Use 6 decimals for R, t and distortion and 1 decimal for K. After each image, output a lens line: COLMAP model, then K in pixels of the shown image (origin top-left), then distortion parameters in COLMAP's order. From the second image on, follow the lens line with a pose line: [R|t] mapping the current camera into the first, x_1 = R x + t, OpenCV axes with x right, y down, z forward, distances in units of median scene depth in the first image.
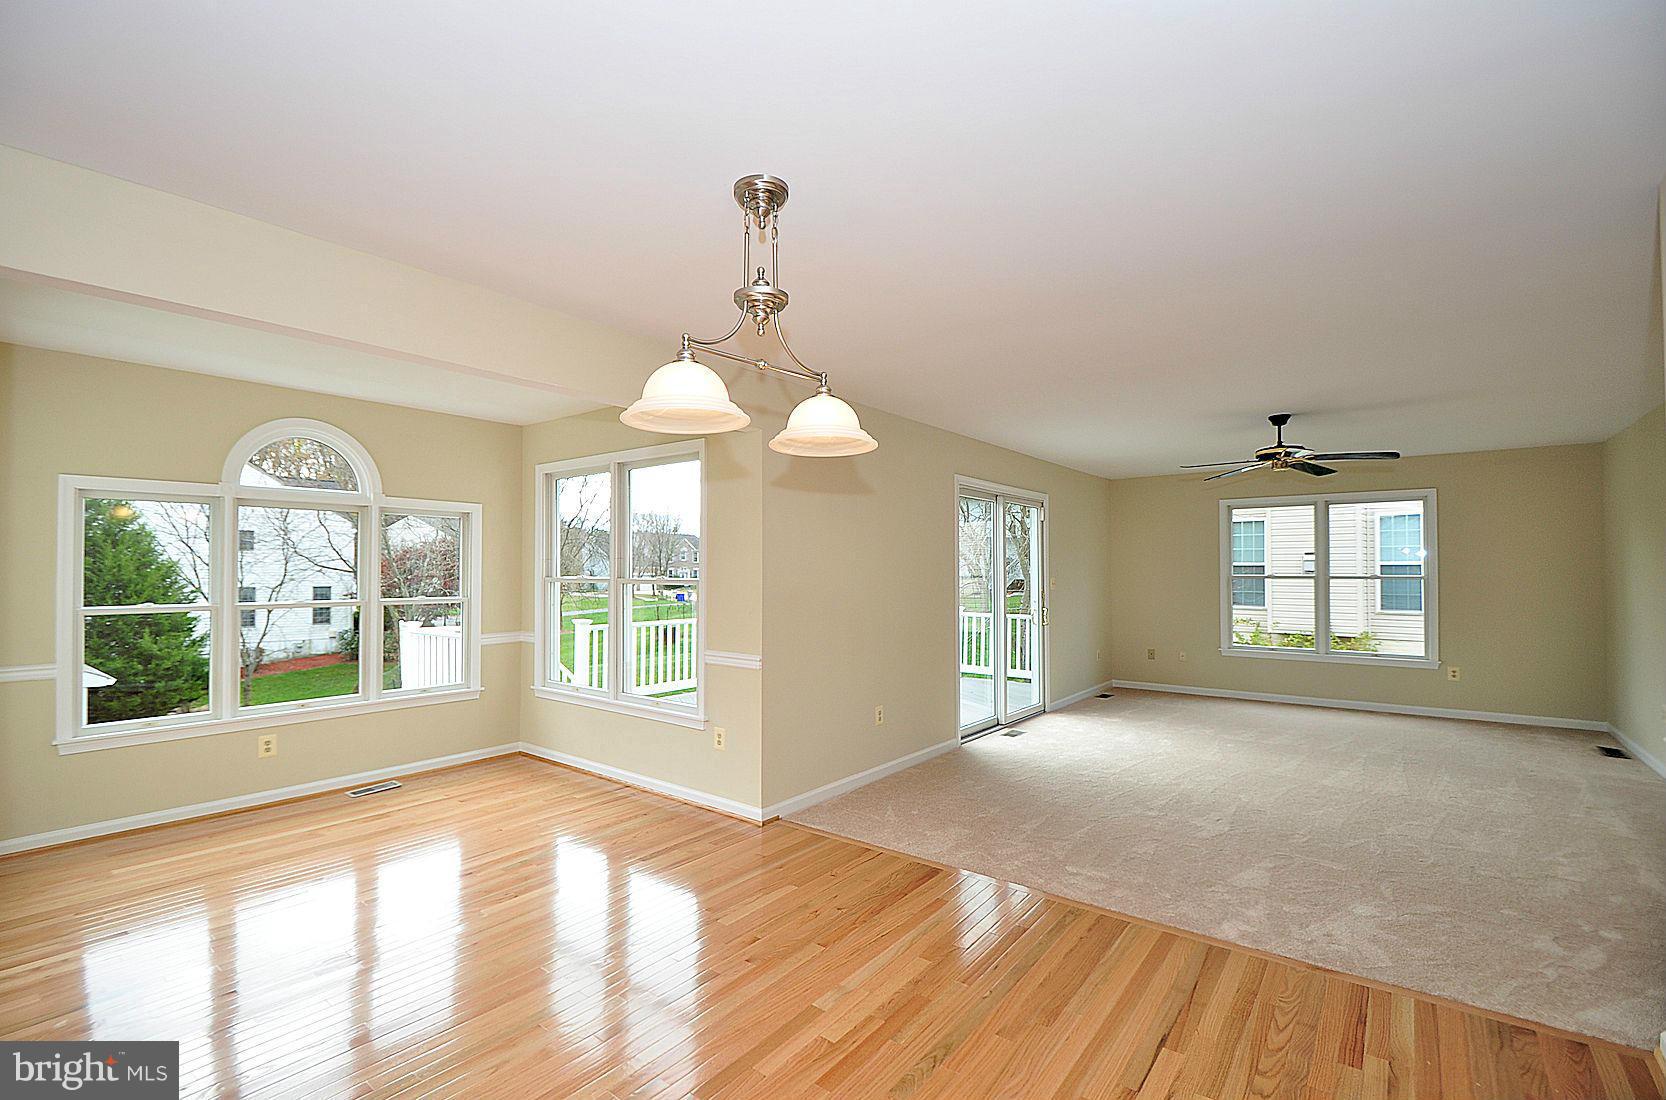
lens RADIAL K [[733.8, 0, 805.4], [0, 733.8, 558.4], [0, 0, 1]] dist [0.001057, -0.006664]
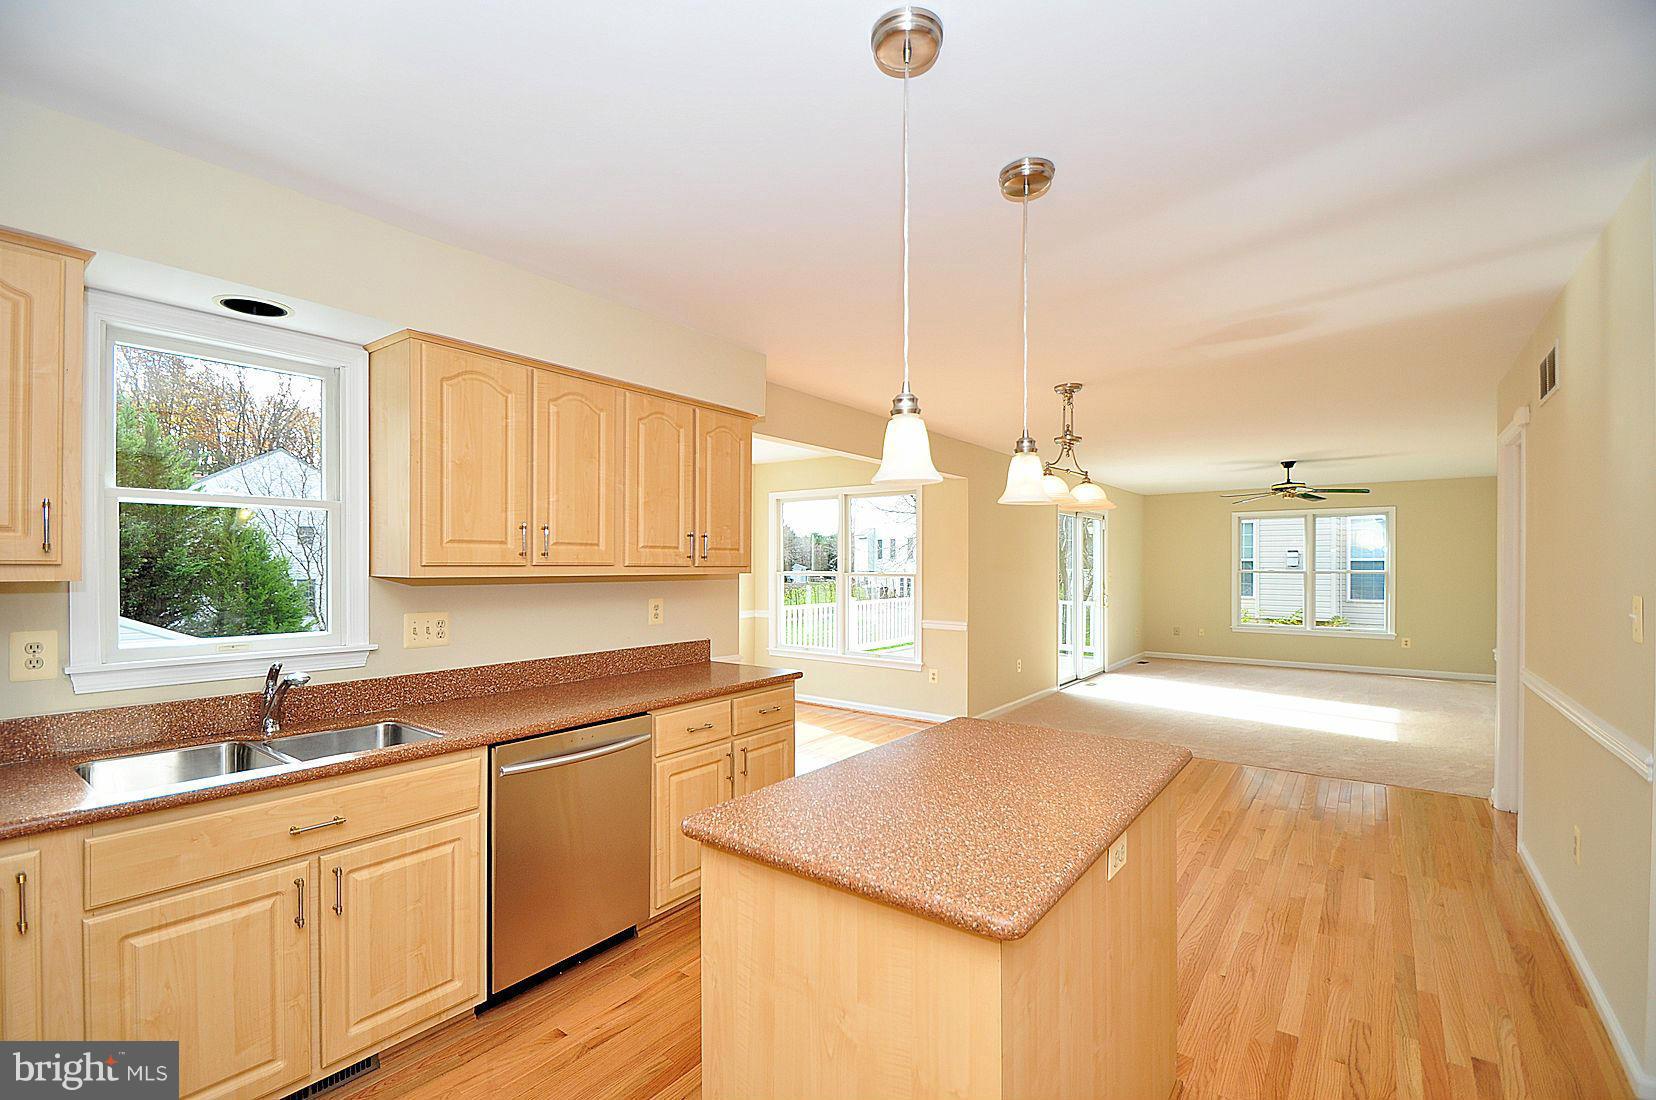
lens RADIAL K [[726.2, 0, 801.2], [0, 726.2, 565.6], [0, 0, 1]] dist [-0.002195, -0.000491]
pose [[0.999801, 0.001105, 0.019919, -0.368632], [-0.001488, 0.999815, 0.019182, -0.014389], [-0.019894, -0.019208, 0.999618, -0.449488]]
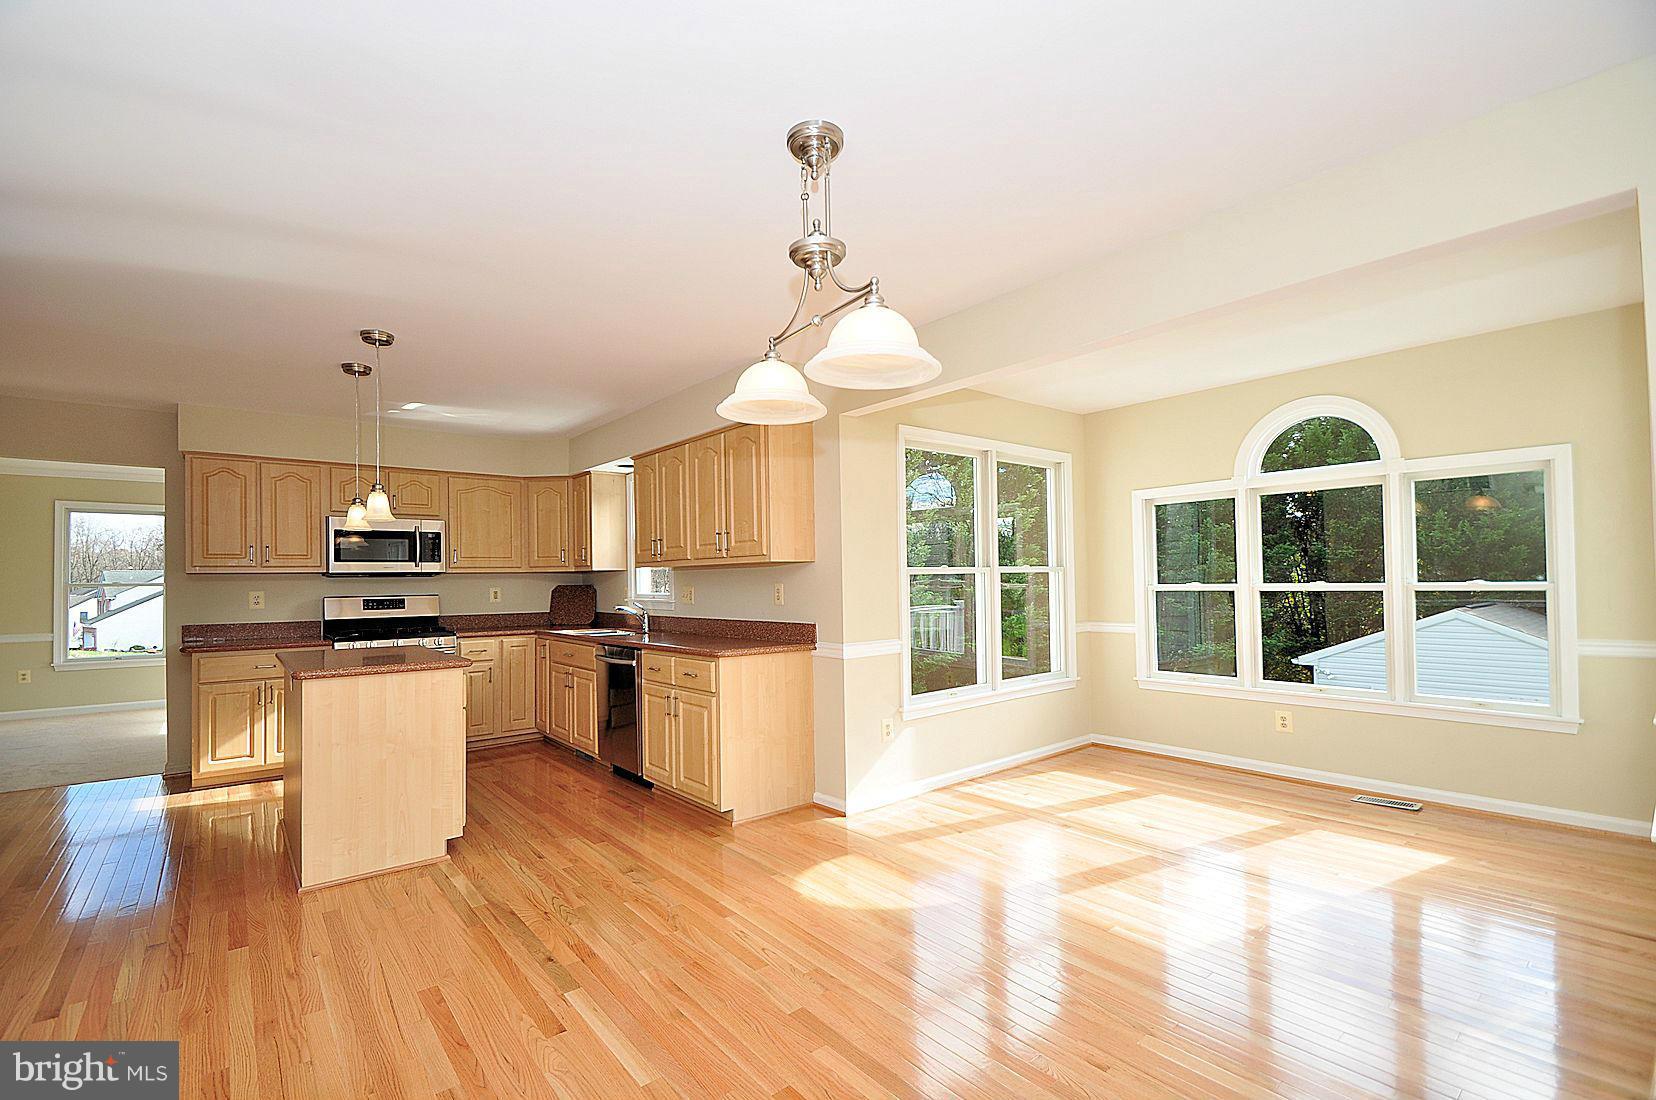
lens RADIAL K [[737.2, 0, 822.2], [0, 737.2, 570.7], [0, 0, 1]] dist [-0.002105, -0.000851]
pose [[-0.196281, -0.009613, -0.980501, 0.362868], [0.032814, 0.999327, -0.016367, 0.032227], [0.979998, -0.035387, -0.195834, 0.489137]]
